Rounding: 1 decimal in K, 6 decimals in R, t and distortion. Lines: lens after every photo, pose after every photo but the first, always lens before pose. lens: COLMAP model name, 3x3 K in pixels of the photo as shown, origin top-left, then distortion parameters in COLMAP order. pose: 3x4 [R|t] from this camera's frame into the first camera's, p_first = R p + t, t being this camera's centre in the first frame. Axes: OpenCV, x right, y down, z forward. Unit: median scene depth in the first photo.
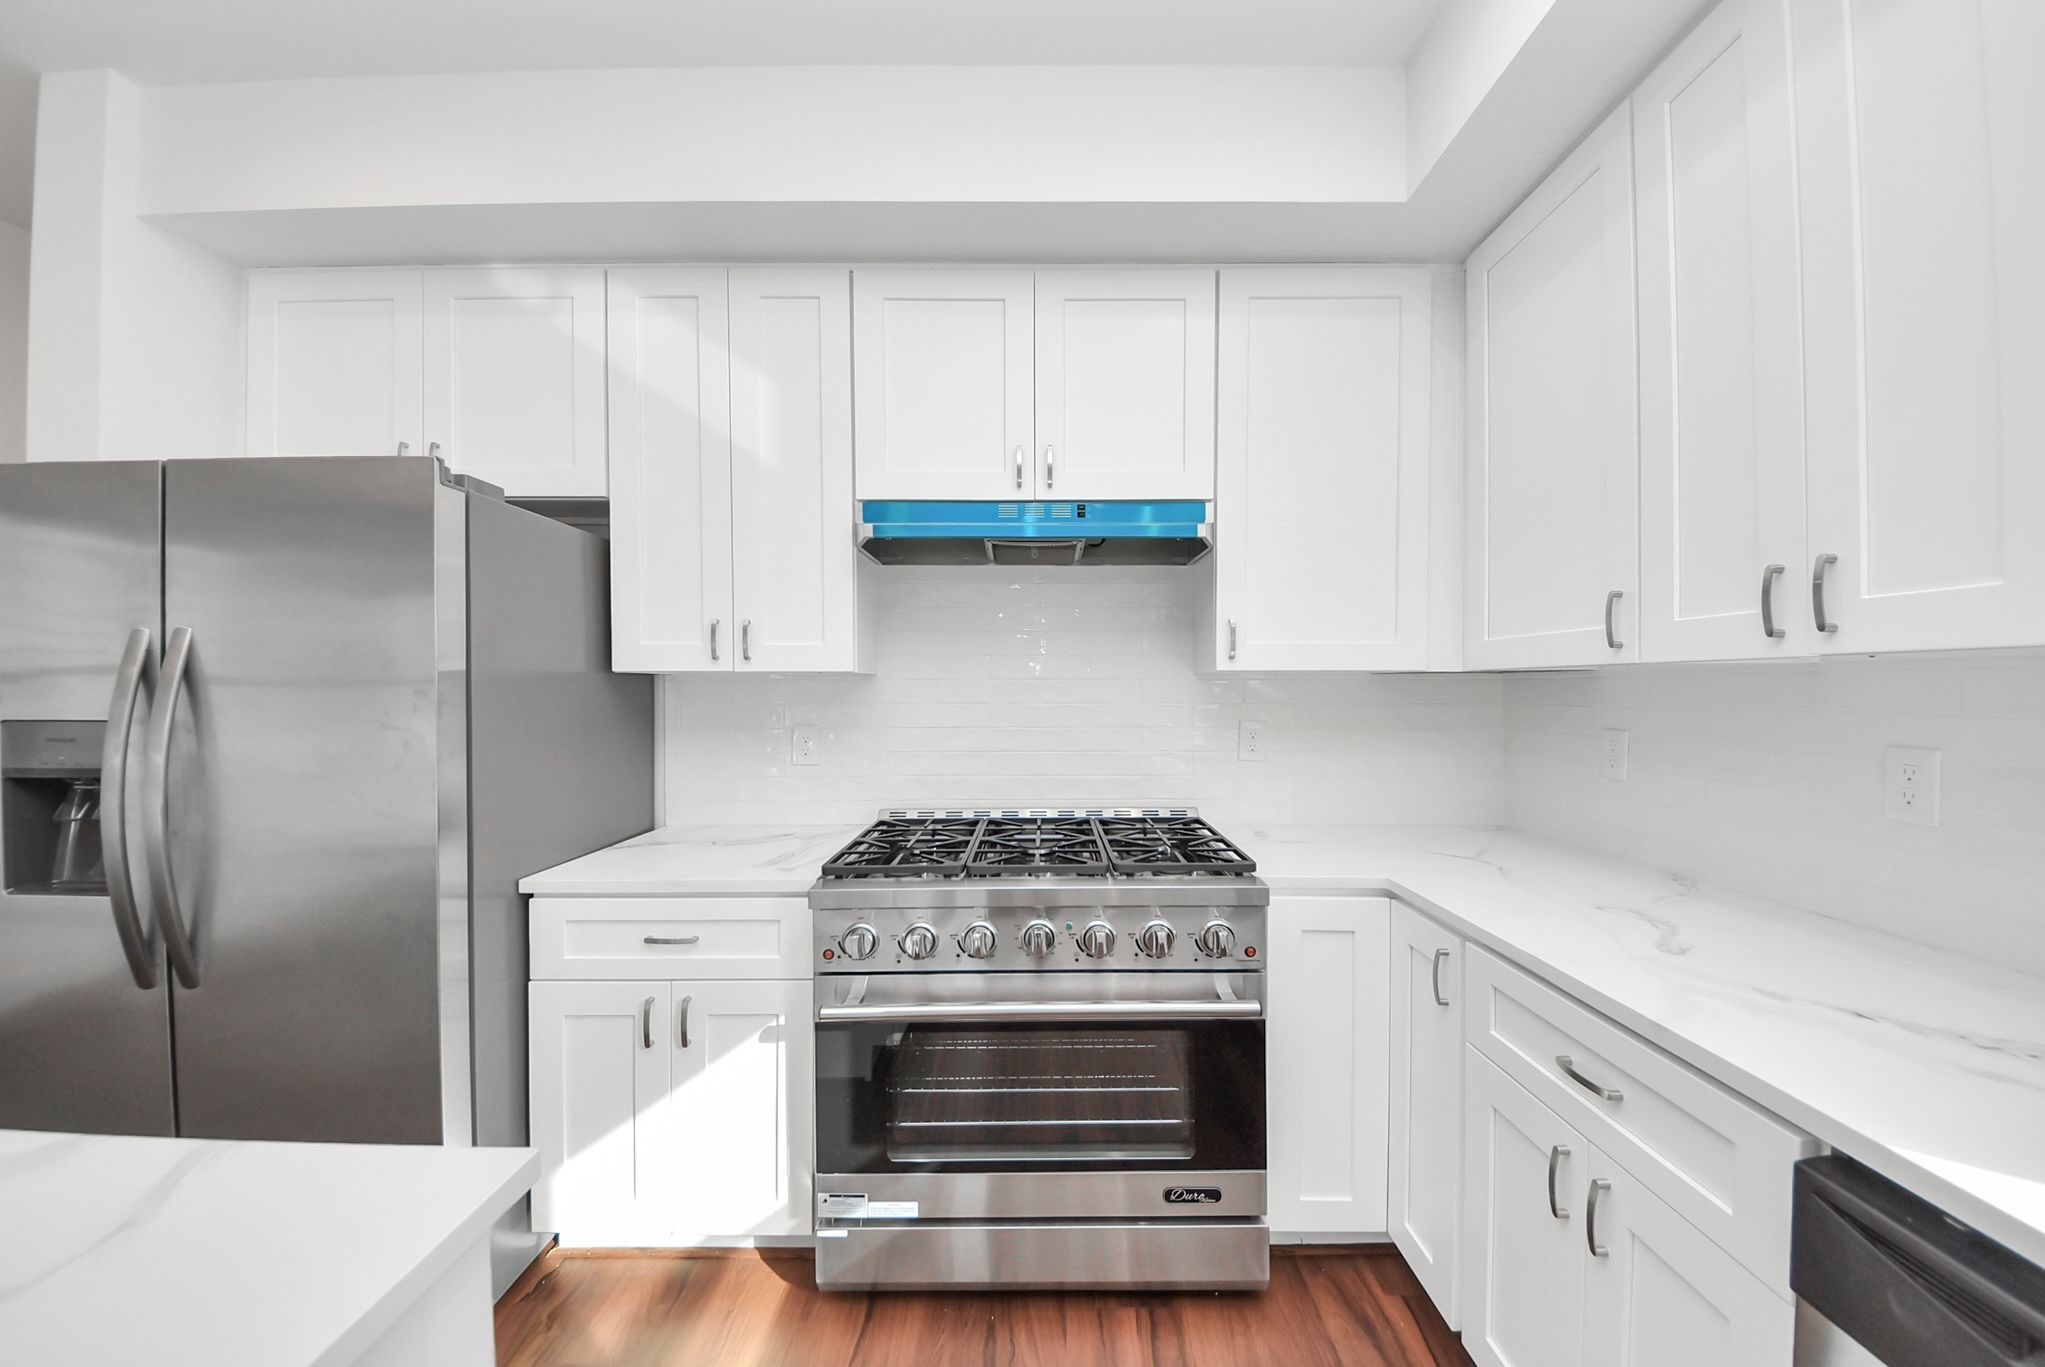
lens RADIAL K [[758.6, 0, 1023.9], [0, 758.6, 690.0], [0, 0, 1]] dist [-0.000113, -0.006280]
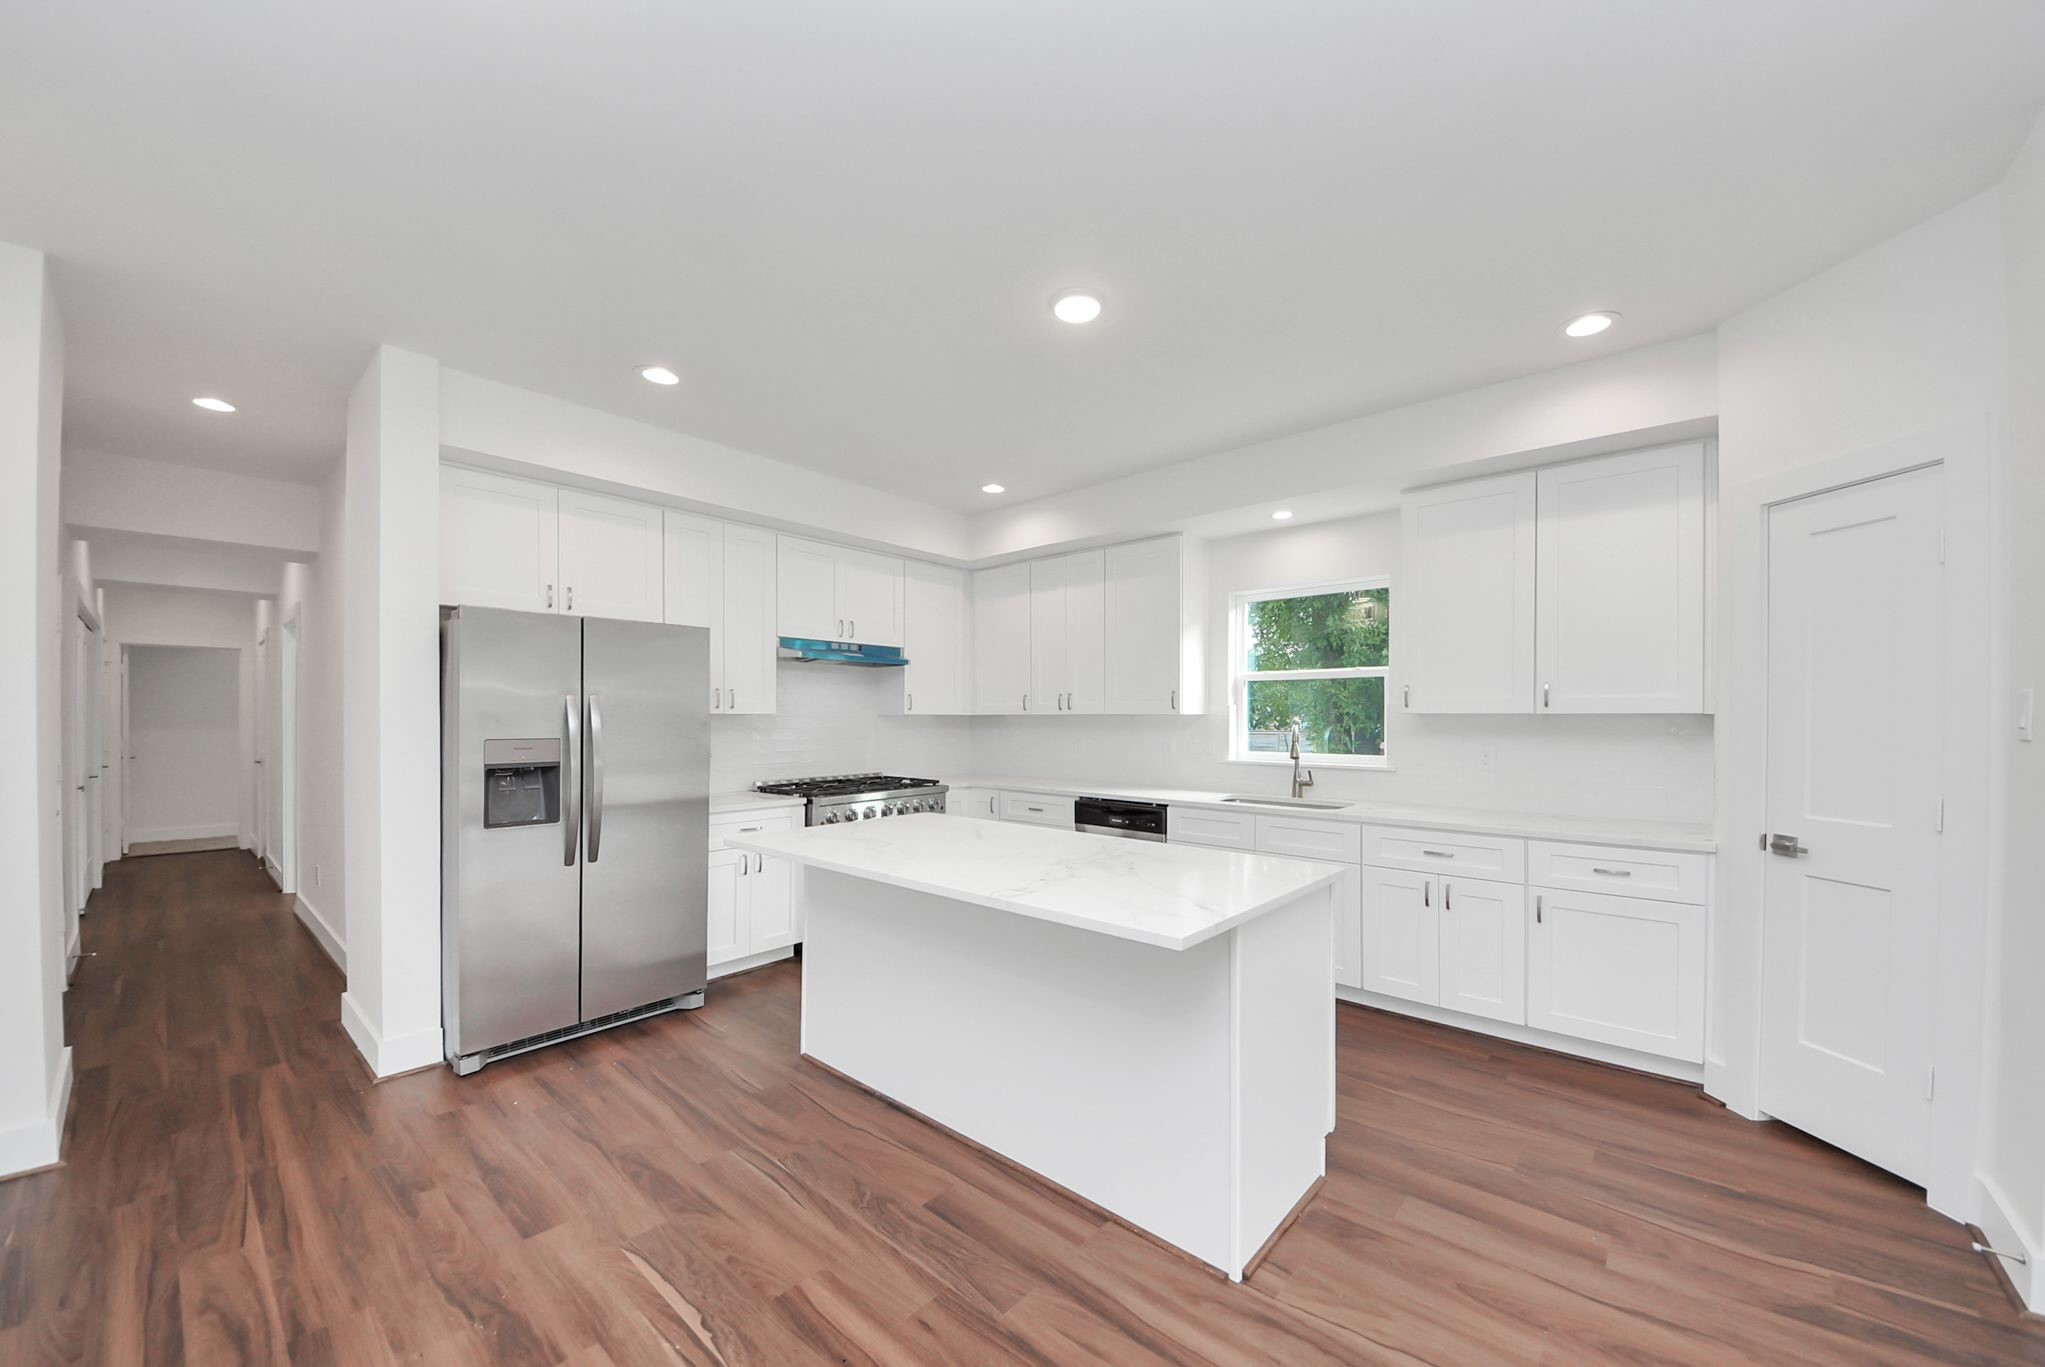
lens RADIAL K [[758.6, 0, 1023.9], [0, 758.6, 690.0], [0, 0, 1]] dist [-0.000113, -0.006280]
pose [[0.654041, 0.027727, 0.755951, -1.475647], [0.001487, 0.999279, -0.037938, -0.009360], [-0.756457, 0.025937, 0.653528, -1.032691]]
